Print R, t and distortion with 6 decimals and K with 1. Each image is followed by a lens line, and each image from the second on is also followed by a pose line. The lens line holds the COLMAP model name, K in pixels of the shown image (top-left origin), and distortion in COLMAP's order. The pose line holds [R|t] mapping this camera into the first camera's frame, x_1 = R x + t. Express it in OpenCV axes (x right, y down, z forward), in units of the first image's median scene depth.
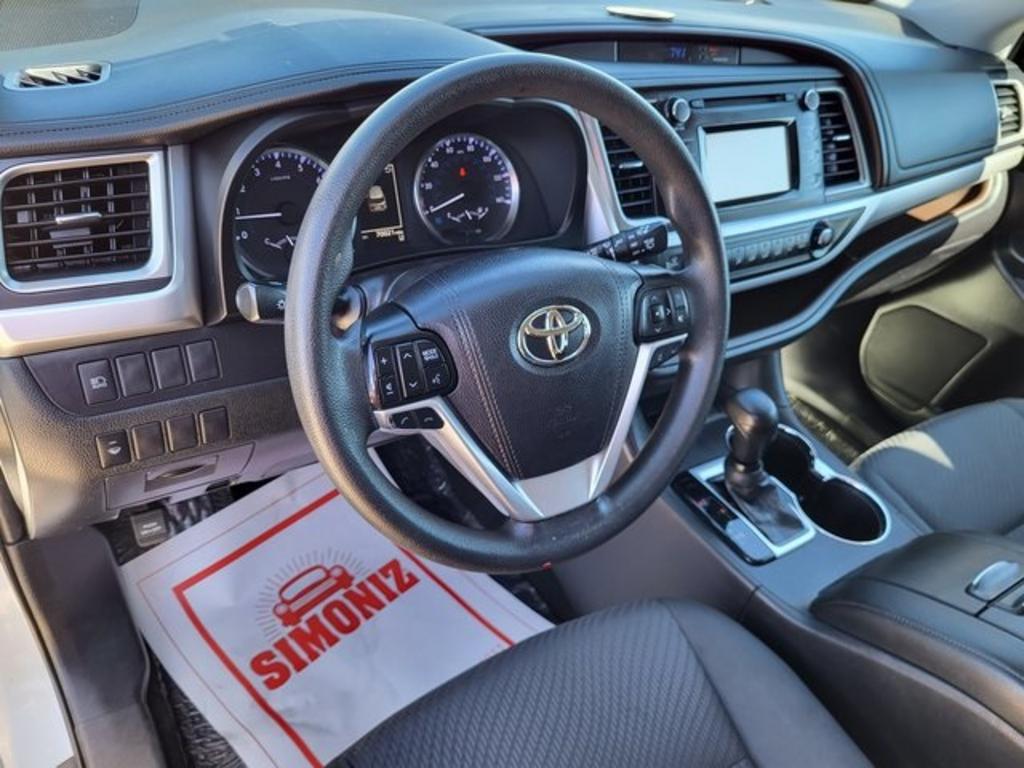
lens RADIAL K [[796.8, 0, 509.9], [0, 796.8, 382.1], [0, 0, 1]] dist [0.022601, -0.011196]
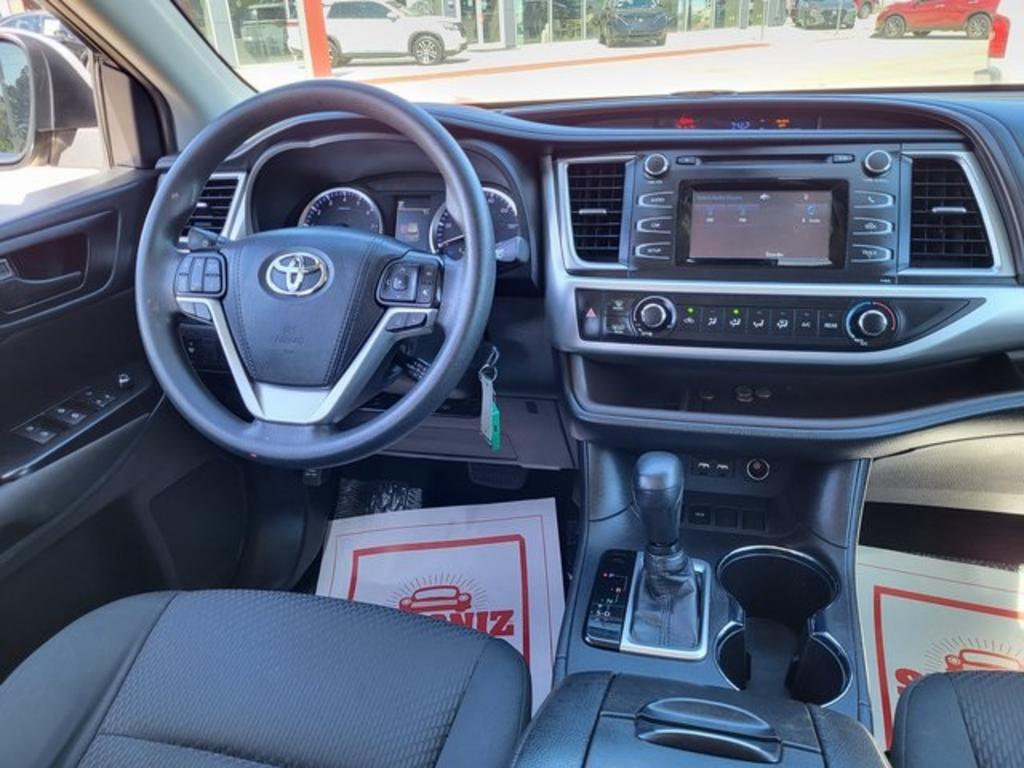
lens RADIAL K [[796.8, 0, 512.8], [0, 796.8, 377.3], [0, 0, 1]] dist [0.022601, -0.011196]
pose [[0.652979, 0.123203, -0.747288, 0.906880], [-0.329062, 0.934837, -0.133411, 0.110056], [0.682156, 0.333019, 0.650970, 0.315053]]
